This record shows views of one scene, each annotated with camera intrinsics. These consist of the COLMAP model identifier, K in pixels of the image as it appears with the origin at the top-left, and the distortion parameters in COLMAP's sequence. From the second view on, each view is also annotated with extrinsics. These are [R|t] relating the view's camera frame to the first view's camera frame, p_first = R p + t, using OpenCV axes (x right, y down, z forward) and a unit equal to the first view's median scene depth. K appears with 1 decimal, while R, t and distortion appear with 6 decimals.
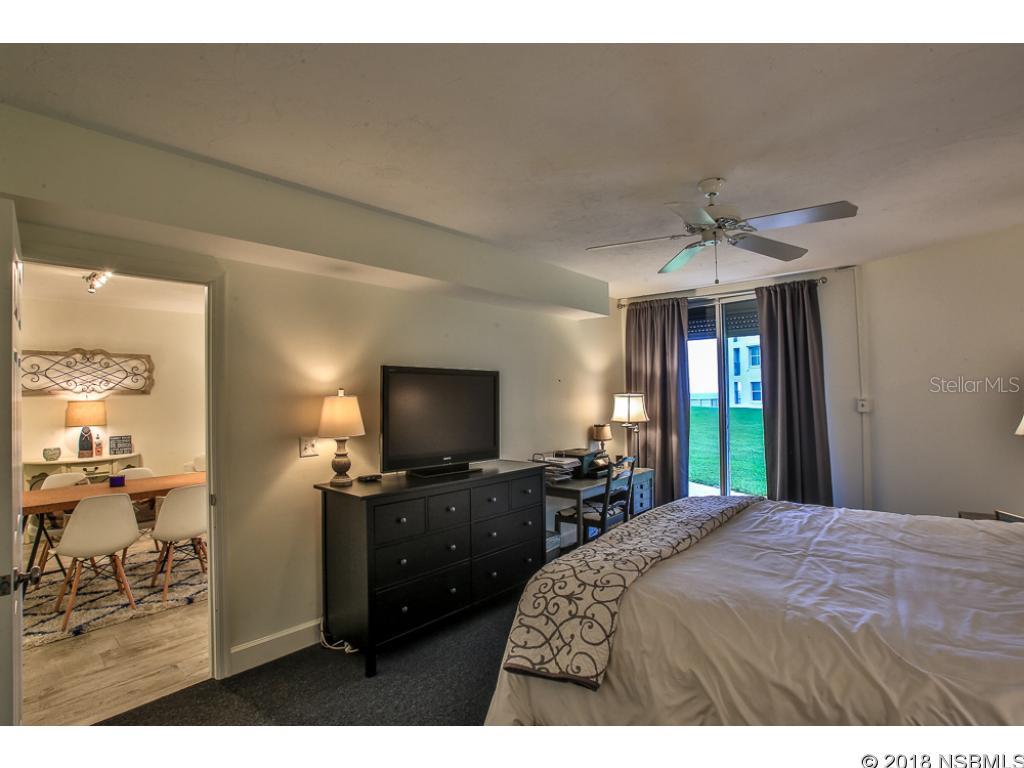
lens RADIAL K [[492.2, 0, 513.2], [0, 492.2, 385.0], [0, 0, 1]] dist [-0.061401, 0.020104]
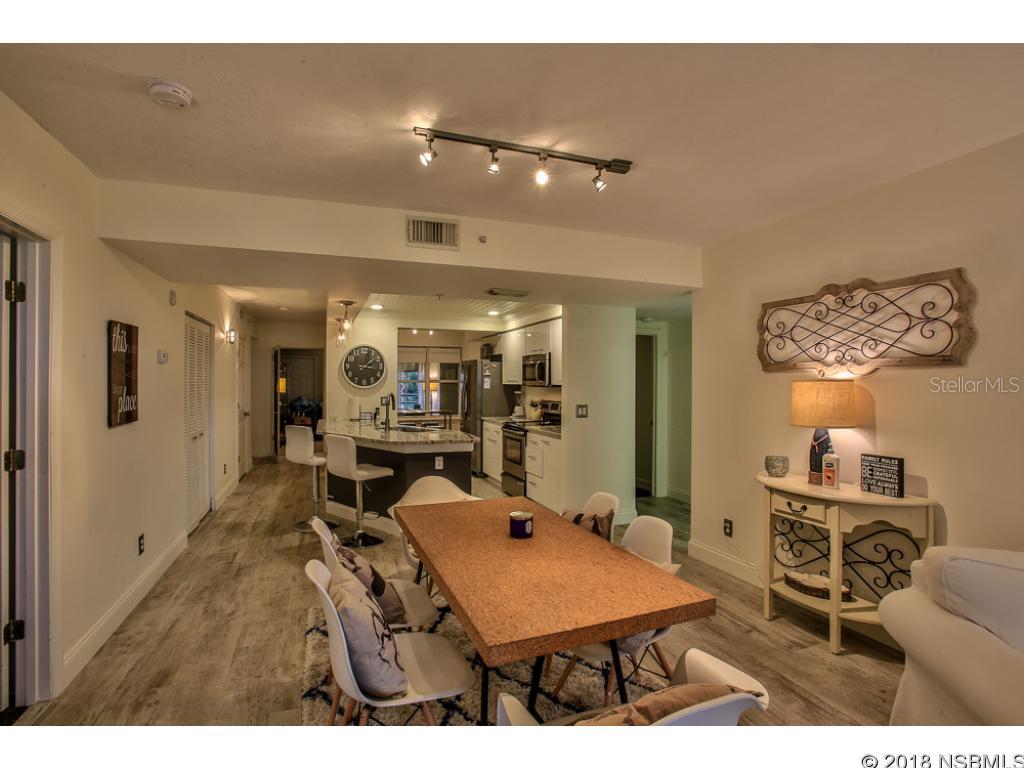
lens RADIAL K [[492.2, 0, 504.1], [0, 492.2, 386.3], [0, 0, 1]] dist [-0.061401, 0.020104]
pose [[-0.462163, 0.010888, -0.886728, -0.238469], [0.010129, 0.999924, 0.006999, 0.032252], [0.886737, -0.005747, -0.462239, 0.887021]]
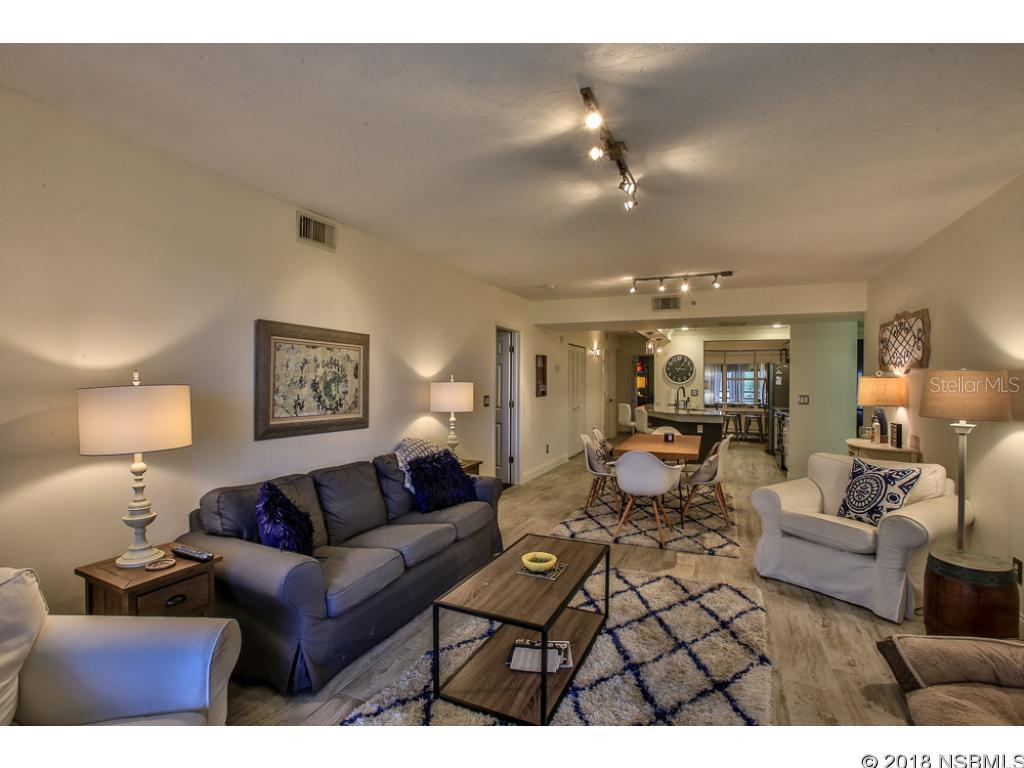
lens RADIAL K [[492.2, 0, 510.7], [0, 492.2, 376.5], [0, 0, 1]] dist [-0.061401, 0.020104]
pose [[-0.945950, -0.000412, -0.324313, 0.008702], [0.005764, 0.999820, -0.018083, 0.044658], [0.324262, -0.018975, -0.945777, 1.527884]]
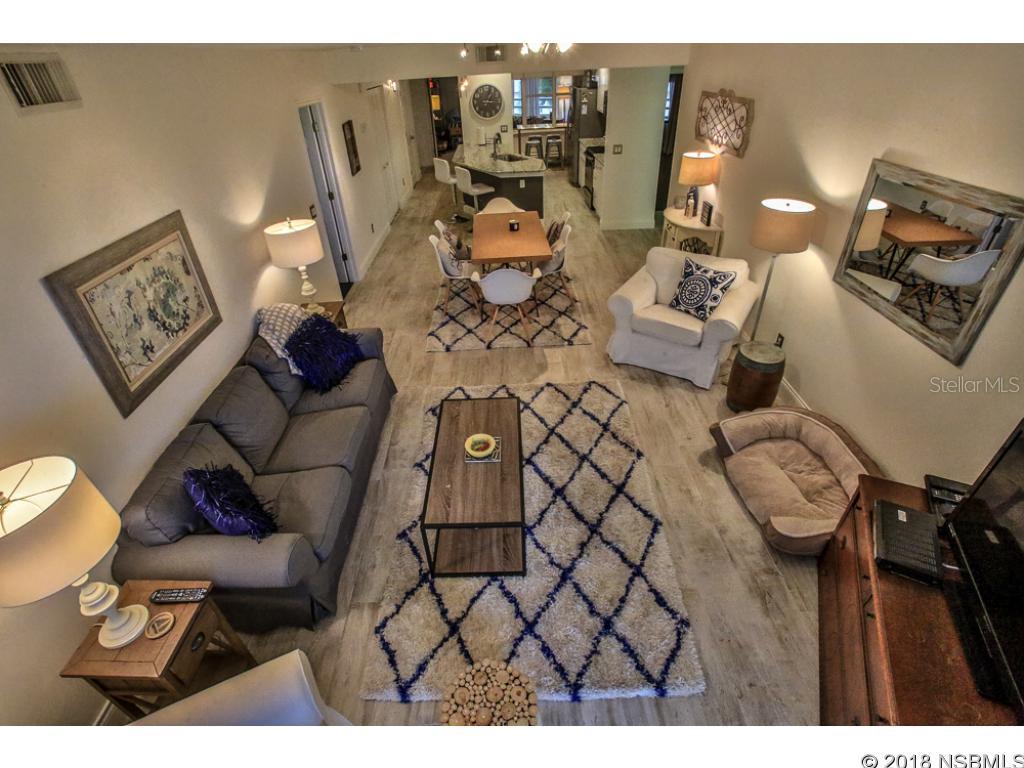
lens RADIAL K [[492.2, 0, 506.3], [0, 492.2, 371.0], [0, 0, 1]] dist [-0.061401, 0.020104]
pose [[-0.722386, 0.411237, -0.555916, 0.074630], [0.058354, 0.837326, 0.543581, -0.141399], [0.689024, 0.360235, -0.628870, 1.422587]]
